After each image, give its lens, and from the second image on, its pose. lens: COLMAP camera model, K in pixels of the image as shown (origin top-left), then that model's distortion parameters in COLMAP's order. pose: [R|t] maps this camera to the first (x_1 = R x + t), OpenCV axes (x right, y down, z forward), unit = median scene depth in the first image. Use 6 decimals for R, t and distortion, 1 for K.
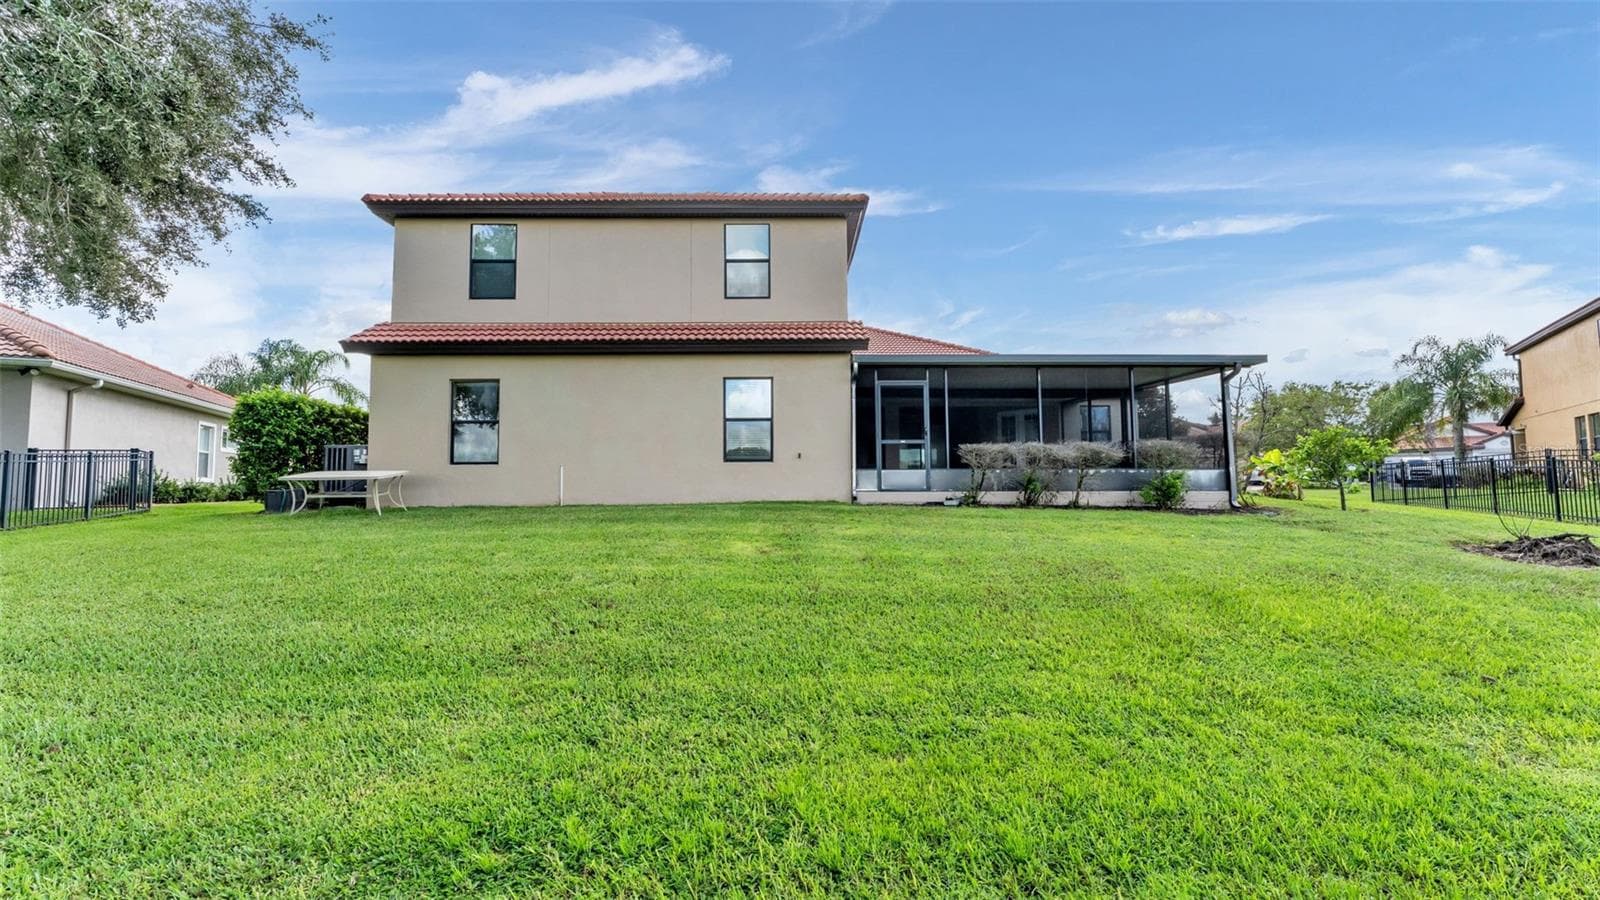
lens RADIAL K [[578.0, 0, 799.4], [0, 578.0, 411.3], [0, 0, 1]] dist [0.001368, 0.000149]
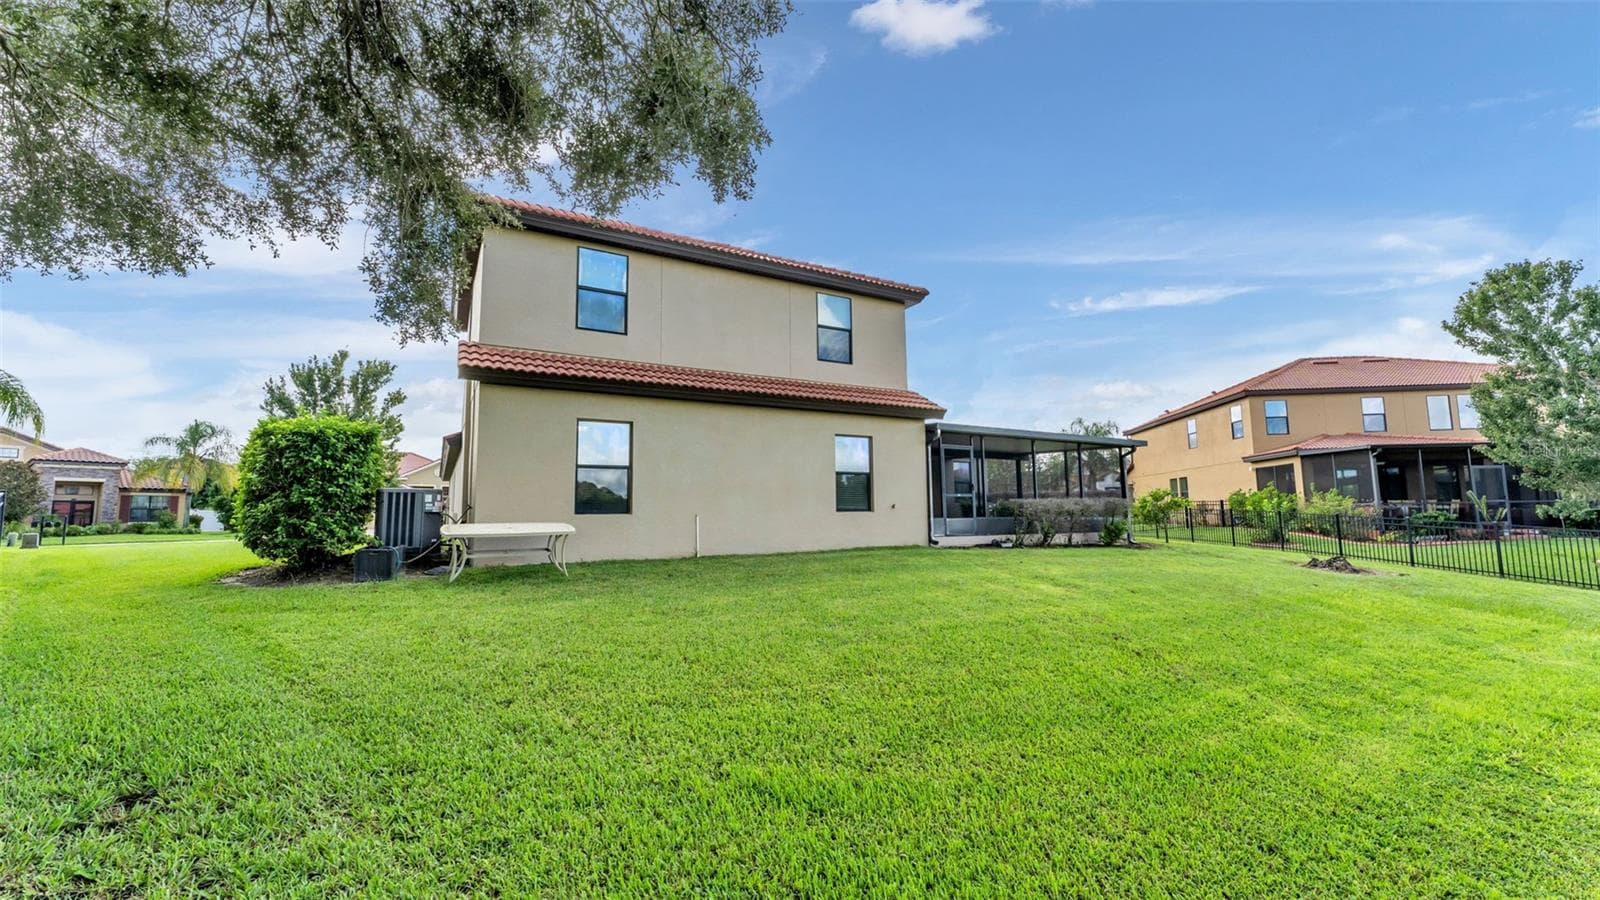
lens RADIAL K [[578.0, 0, 799.4], [0, 578.0, 411.3], [0, 0, 1]] dist [0.001368, 0.000149]
pose [[0.895643, 0.076797, 0.438093, -0.676826], [-0.047303, 0.995841, -0.077863, -0.012071], [-0.442251, 0.049014, 0.895551, 0.044747]]
